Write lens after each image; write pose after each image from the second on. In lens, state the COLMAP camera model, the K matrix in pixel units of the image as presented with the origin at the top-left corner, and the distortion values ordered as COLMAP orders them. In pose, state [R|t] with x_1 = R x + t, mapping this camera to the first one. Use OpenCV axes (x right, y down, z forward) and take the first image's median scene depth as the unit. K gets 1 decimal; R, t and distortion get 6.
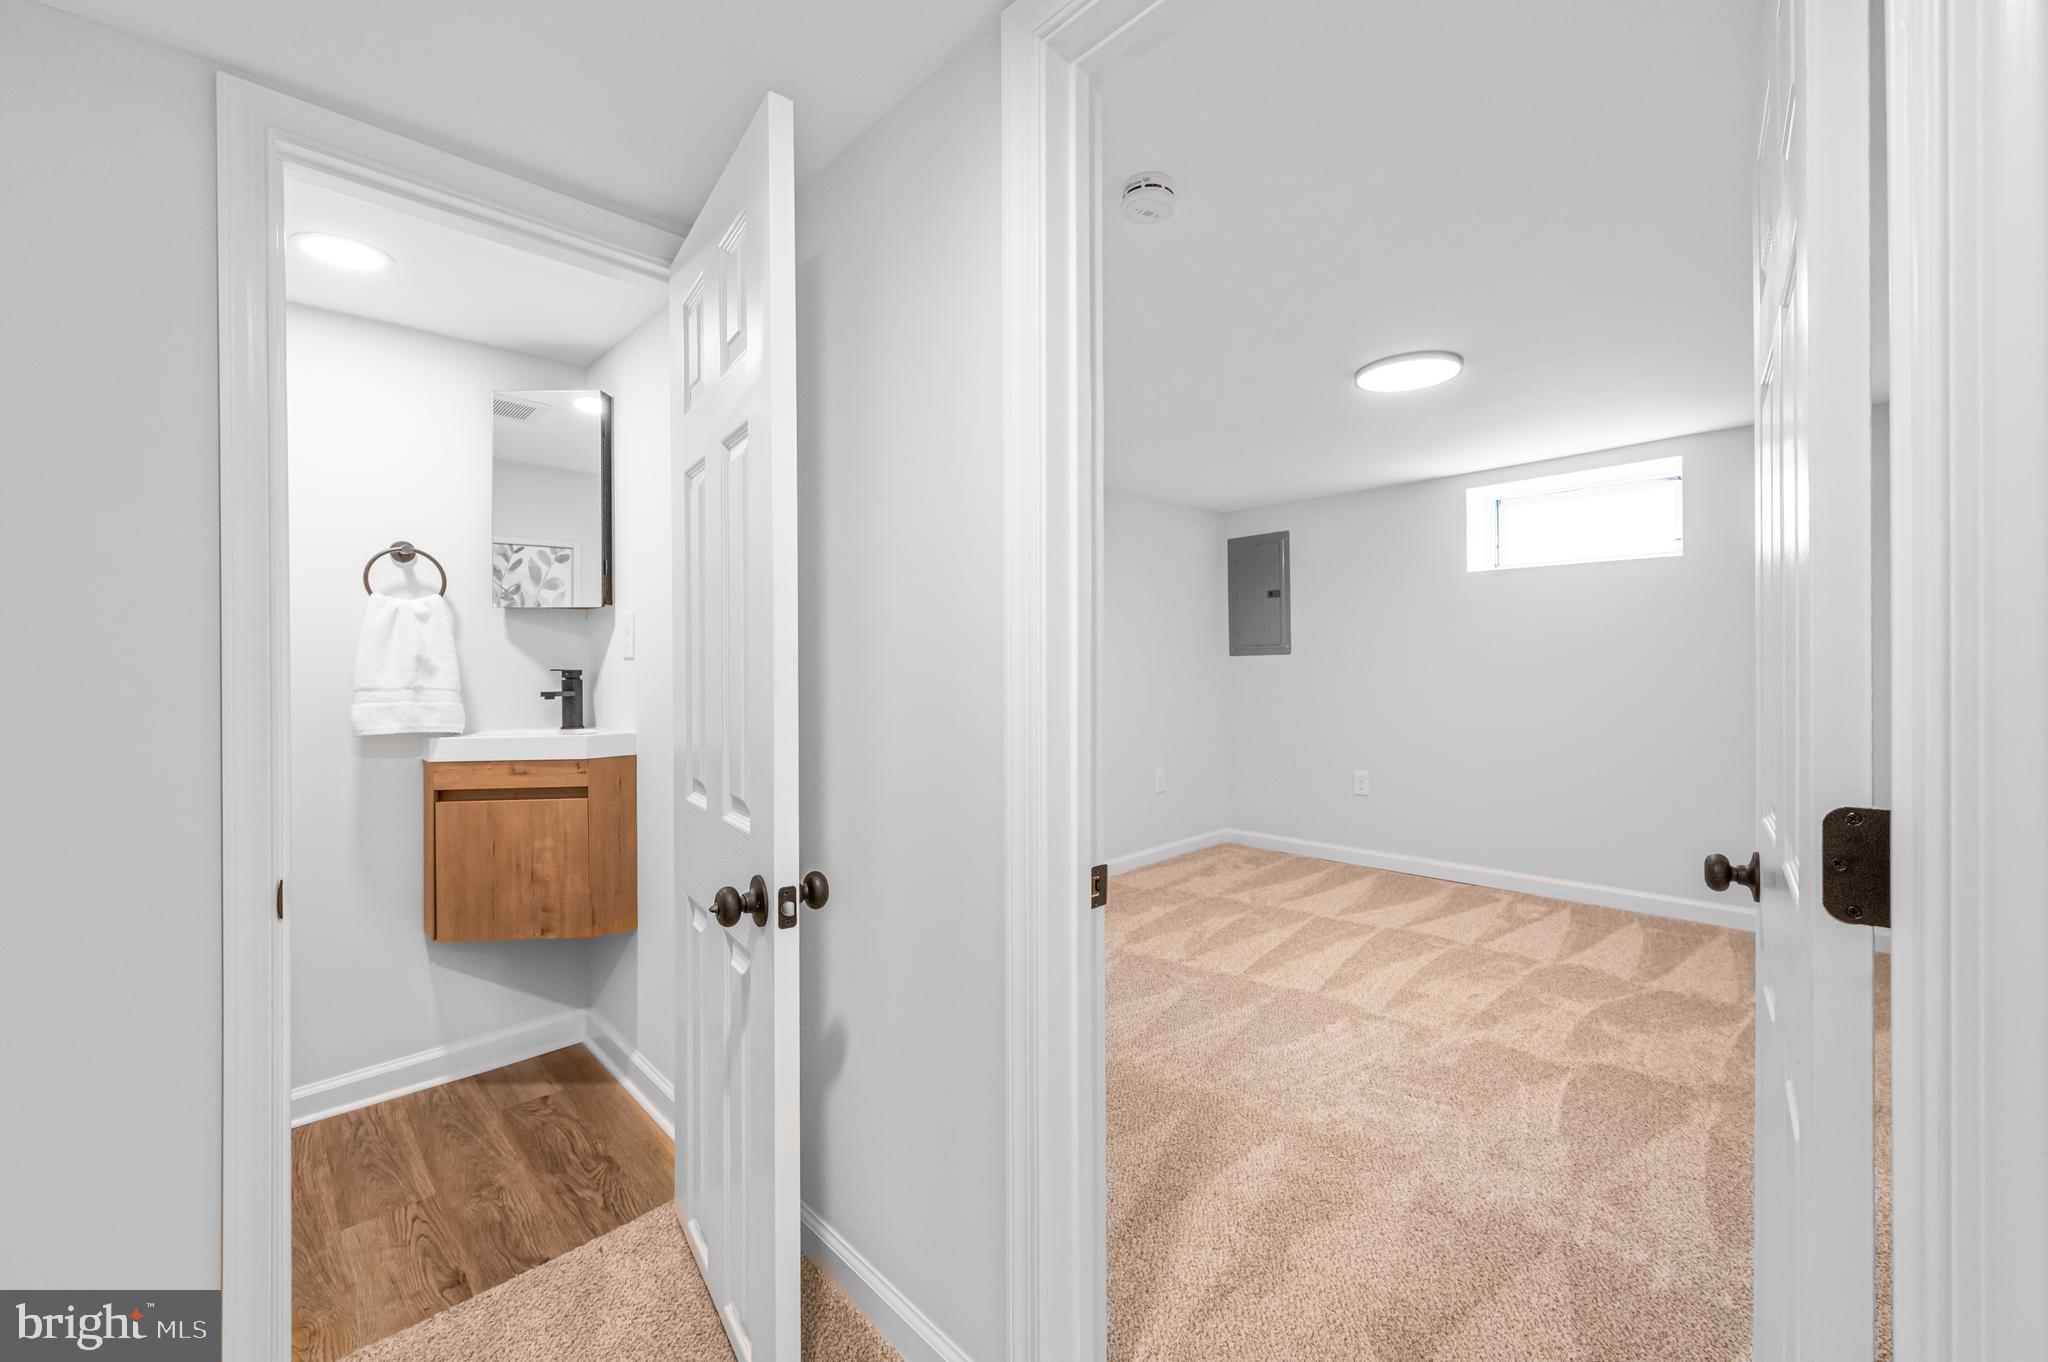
lens RADIAL K [[822.1, 0, 1017.2], [0, 822.1, 670.0], [0, 0, 1]] dist [-0.010561, -0.002214]
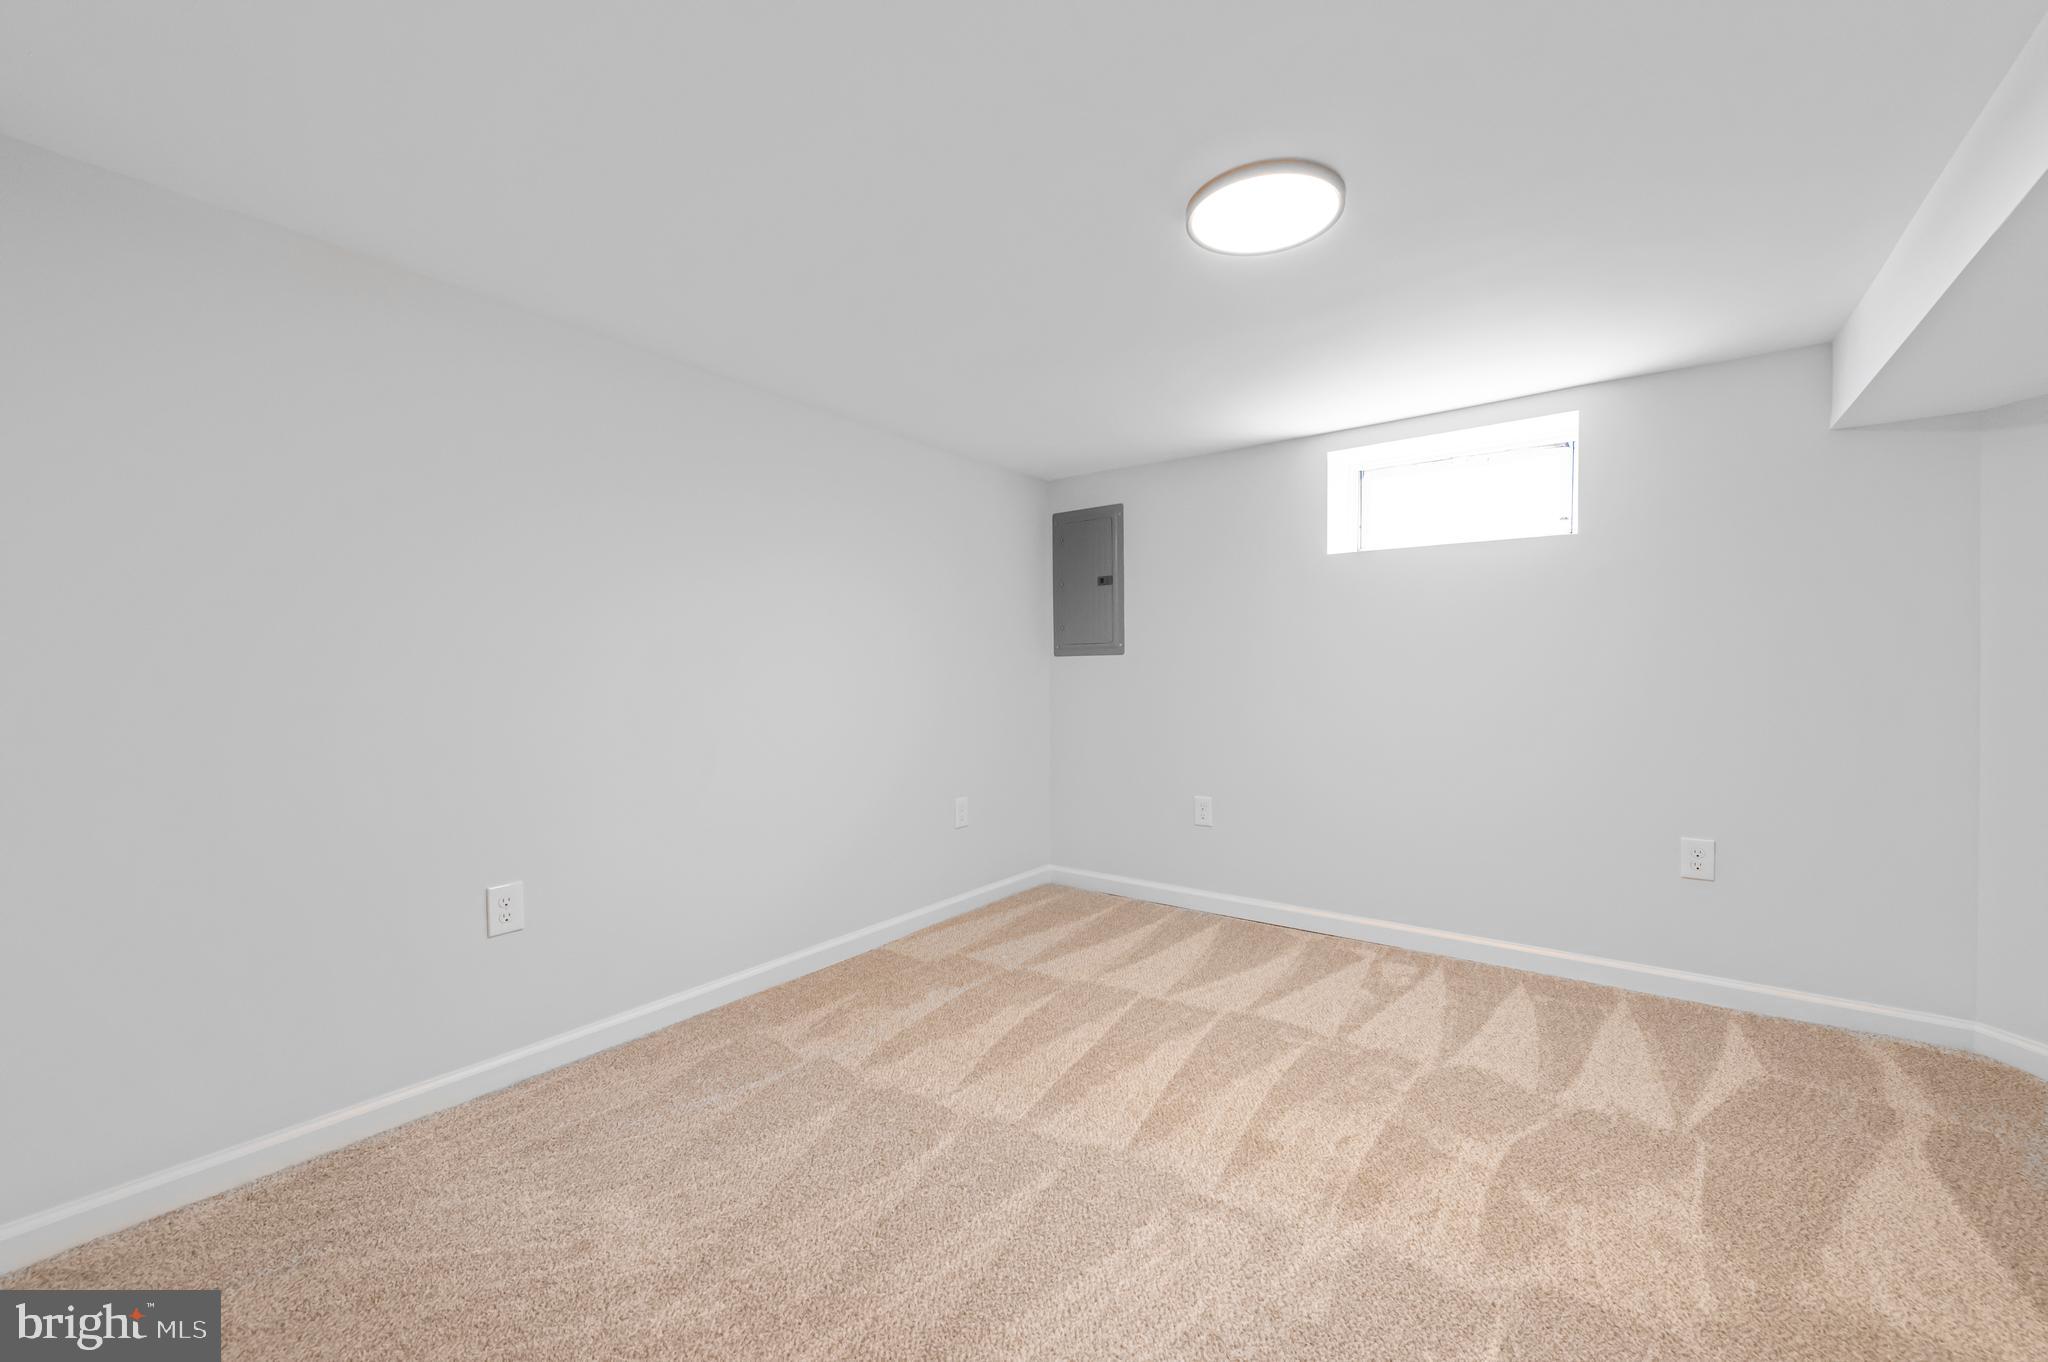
lens RADIAL K [[822.1, 0, 1028.8], [0, 822.1, 688.3], [0, 0, 1]] dist [-0.010561, -0.002214]
pose [[0.984883, 0.002865, 0.173200, 0.143523], [-0.005567, 0.999870, 0.015115, 0.004361], [-0.173134, -0.015851, 0.984771, 0.304316]]
